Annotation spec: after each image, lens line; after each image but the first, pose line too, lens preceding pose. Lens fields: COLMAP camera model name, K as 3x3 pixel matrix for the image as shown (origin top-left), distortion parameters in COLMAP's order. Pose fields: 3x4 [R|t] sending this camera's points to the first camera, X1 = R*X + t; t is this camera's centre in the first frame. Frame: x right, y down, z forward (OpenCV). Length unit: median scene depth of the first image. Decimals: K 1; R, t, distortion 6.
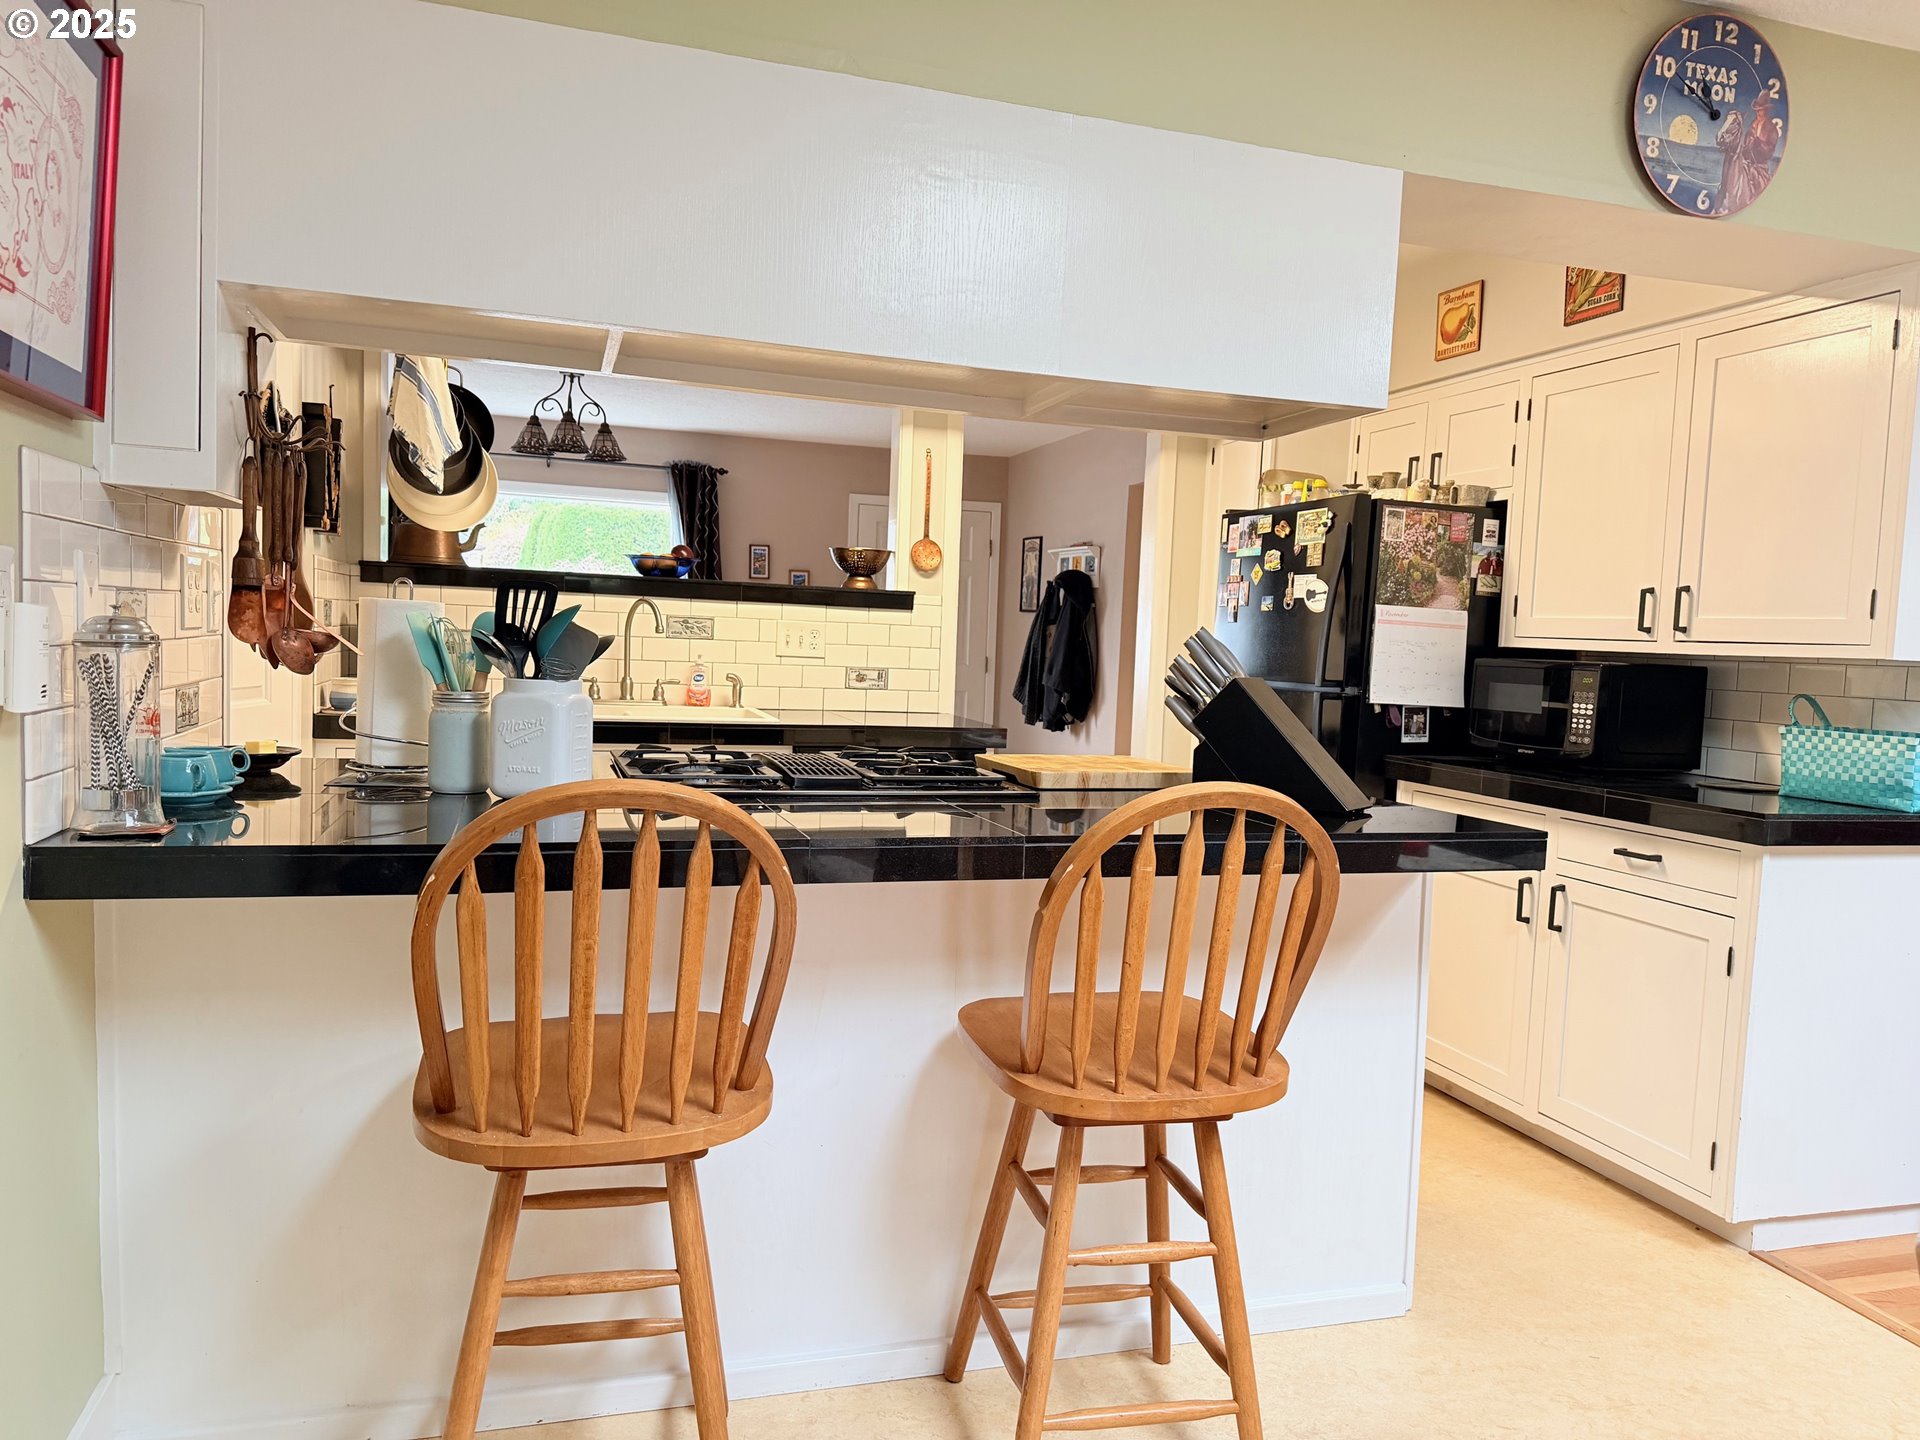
lens RADIAL K [[1351.2, 0, 962.6], [0, 1351.2, 713.6], [0, 0, 1]] dist [0.148444, -0.222464]
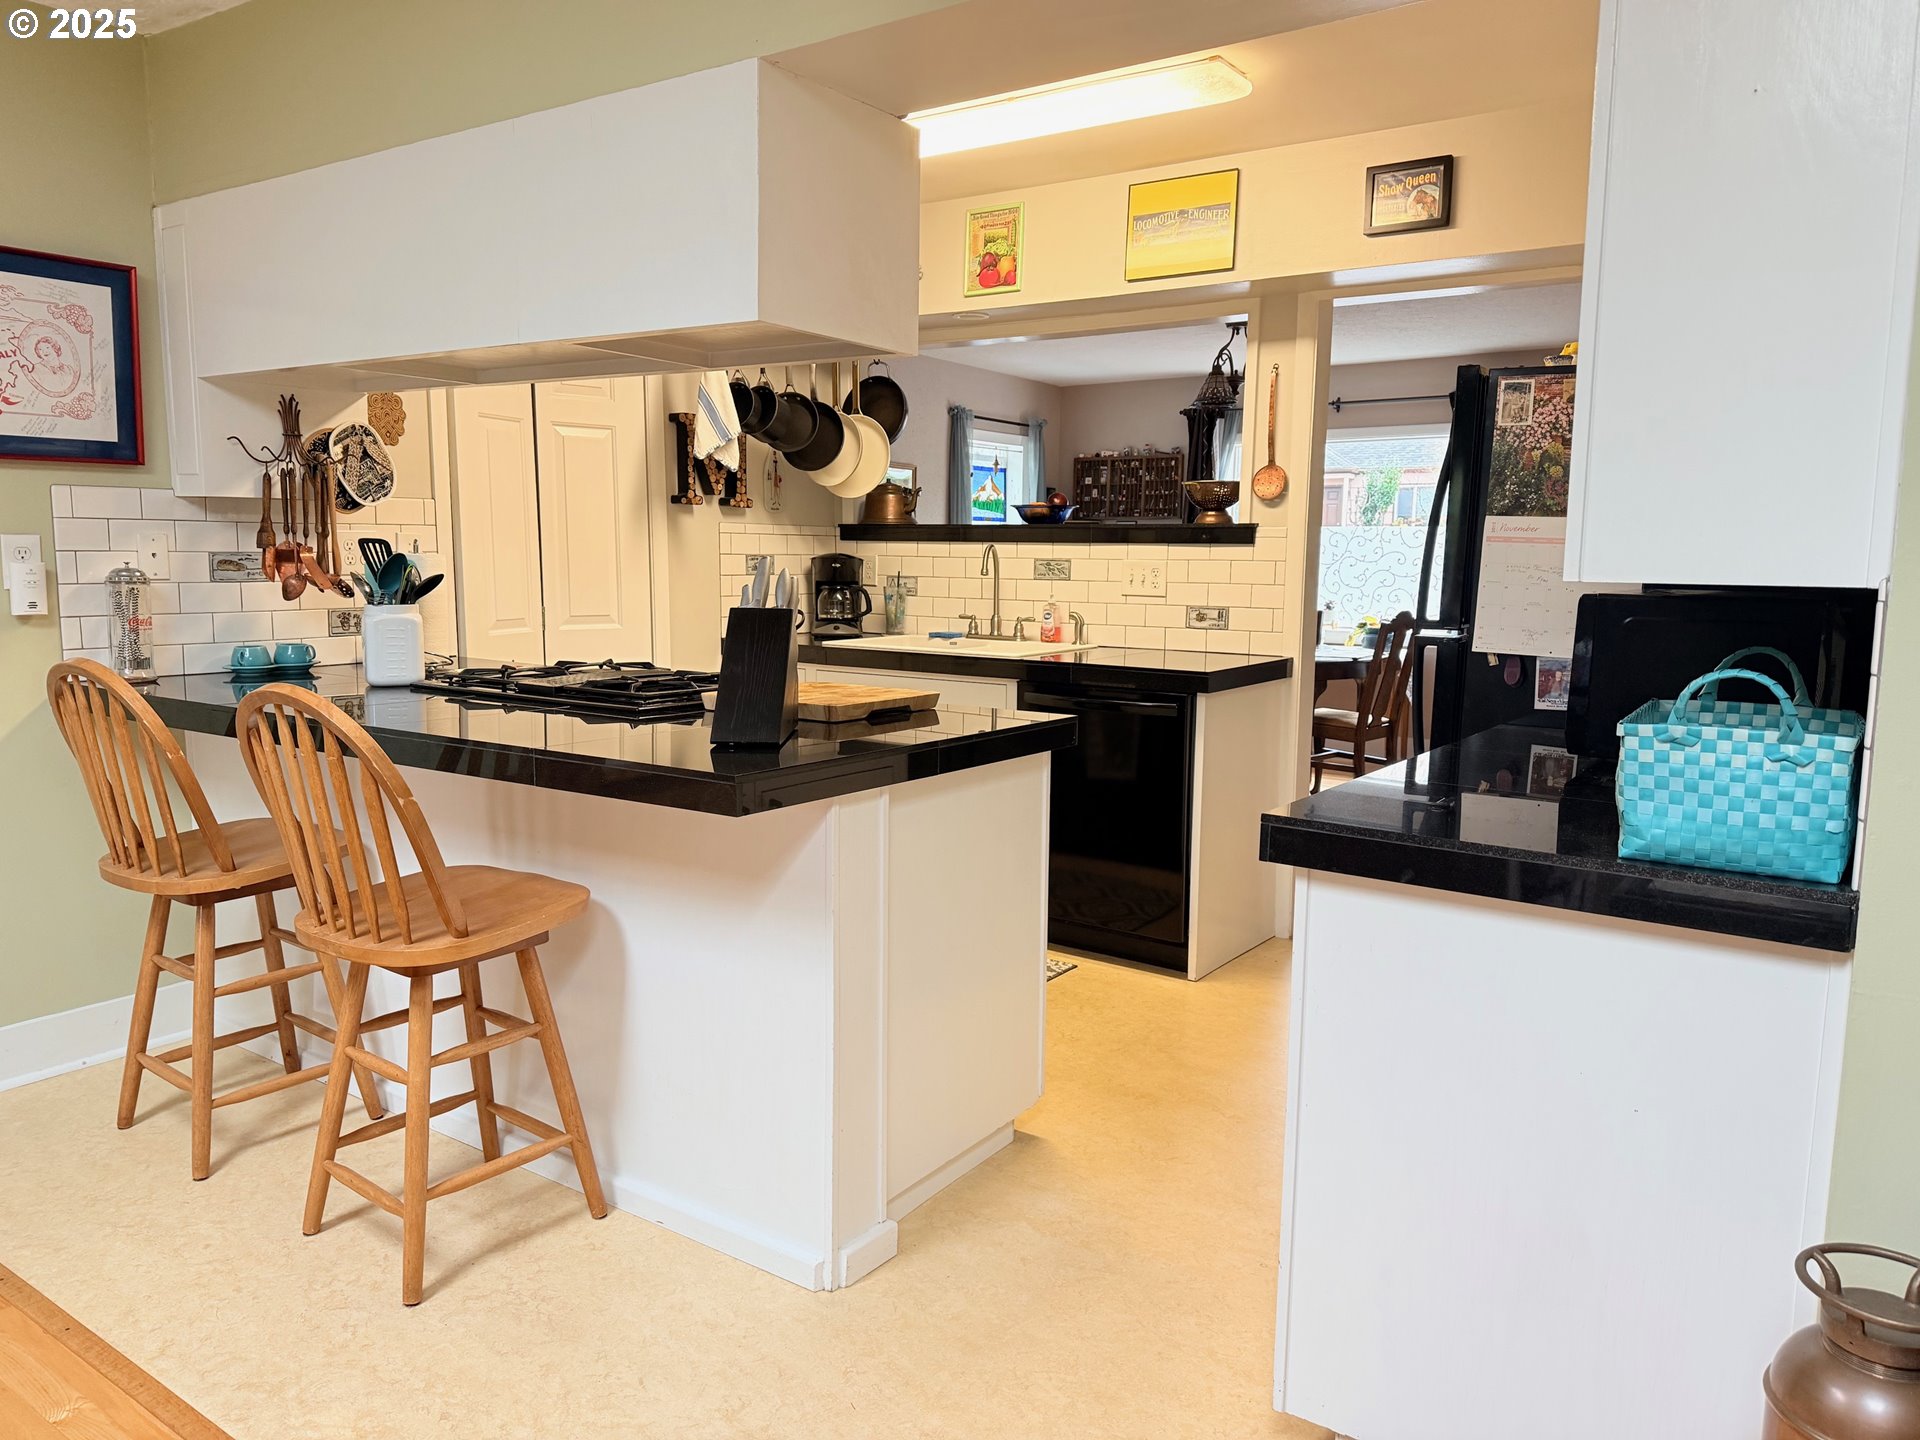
lens RADIAL K [[1351.2, 0, 962.6], [0, 1351.2, 713.6], [0, 0, 1]] dist [0.148444, -0.222464]
pose [[0.606041, 0.063623, -0.792885, 0.629338], [-0.034398, 0.997960, 0.053786, -0.004172], [0.794690, -0.005323, 0.606993, 0.290587]]
